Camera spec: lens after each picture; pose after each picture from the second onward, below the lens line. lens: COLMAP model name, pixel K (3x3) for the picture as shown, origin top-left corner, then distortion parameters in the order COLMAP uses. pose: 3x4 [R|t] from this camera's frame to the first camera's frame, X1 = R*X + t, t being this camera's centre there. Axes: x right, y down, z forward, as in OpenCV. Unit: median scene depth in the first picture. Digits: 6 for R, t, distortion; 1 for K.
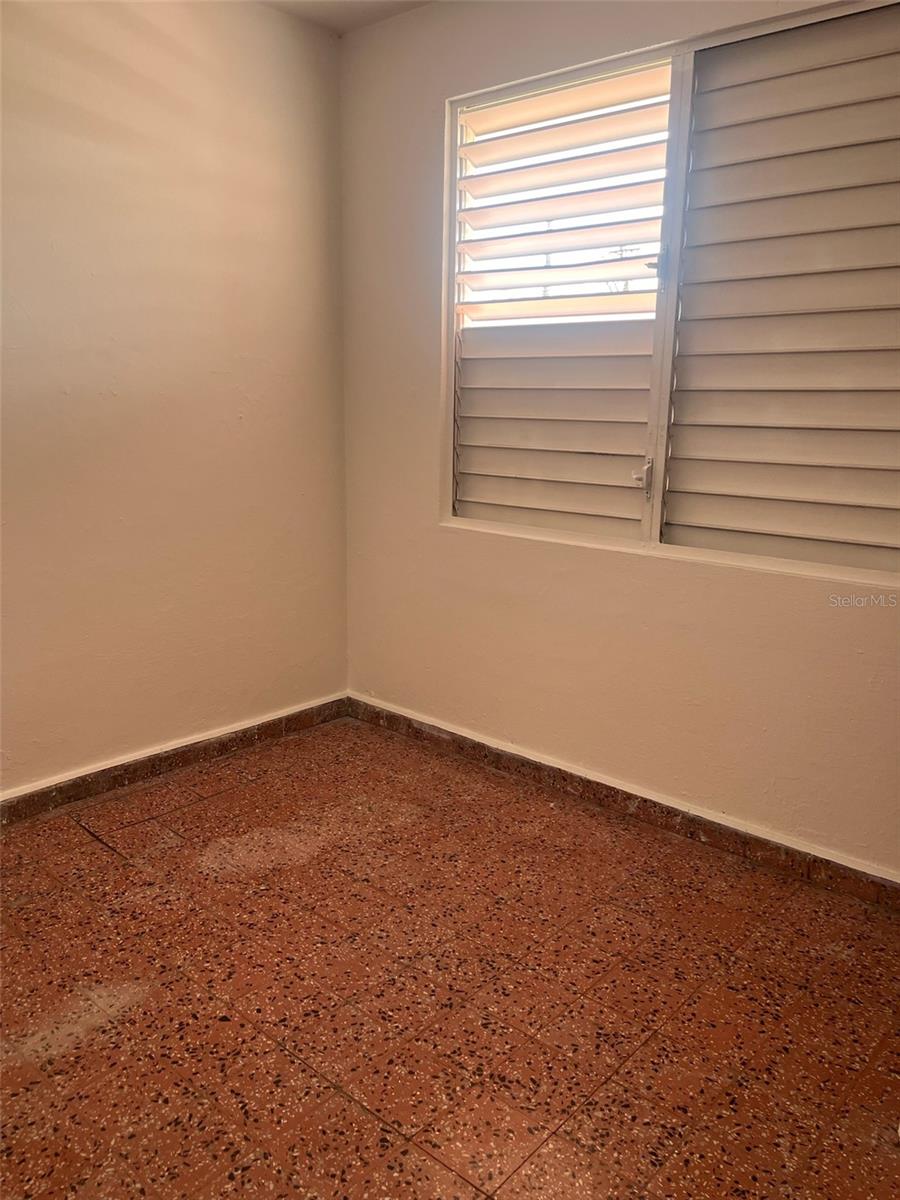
lens RADIAL K [[904.8, 0, 441.1], [0, 904.8, 594.6], [0, 0, 1]] dist [0.074780, -0.127303]
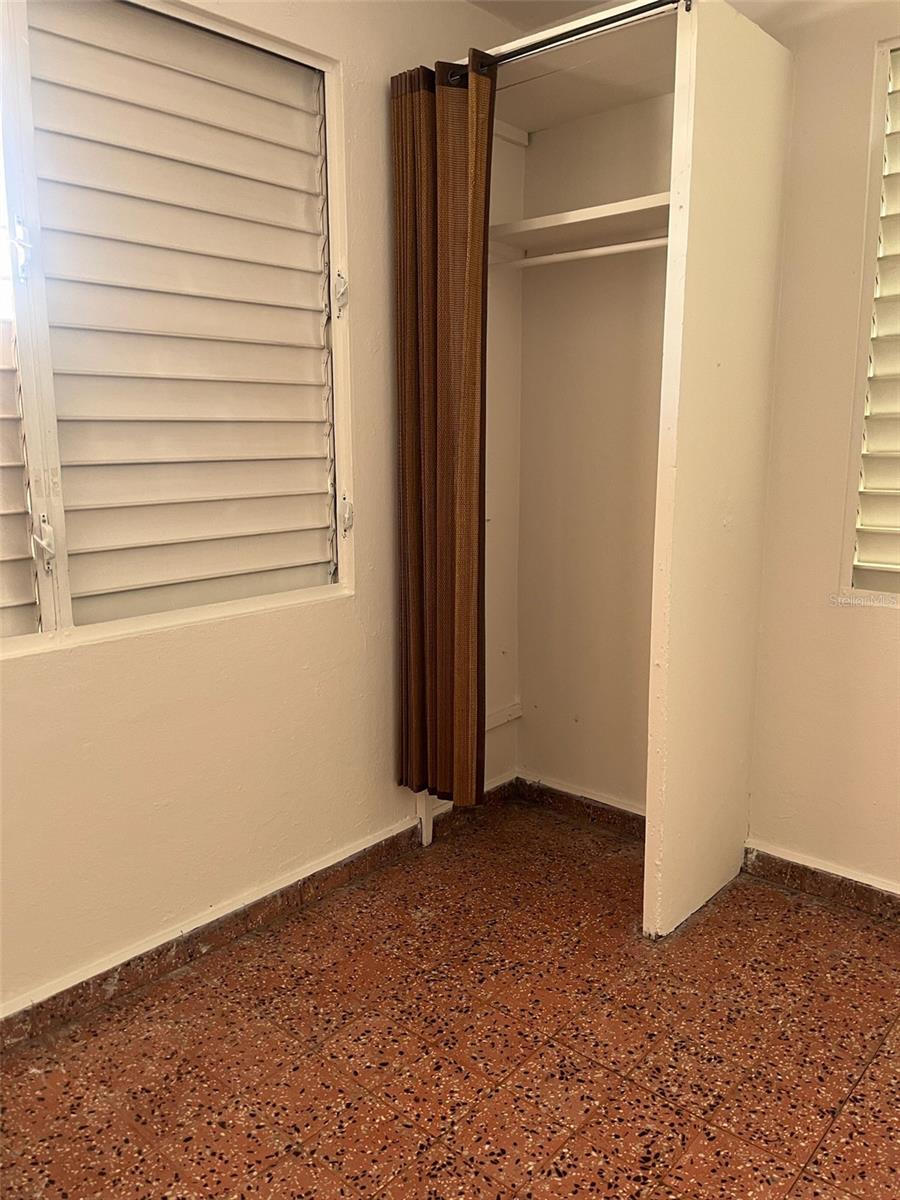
lens RADIAL K [[904.8, 0, 441.1], [0, 904.8, 594.6], [0, 0, 1]] dist [0.074780, -0.127303]
pose [[-0.008655, -0.188928, 0.981953, -0.519338], [0.219015, 0.957789, 0.186209, -0.168024], [-0.975683, 0.216674, 0.033088, 0.744256]]
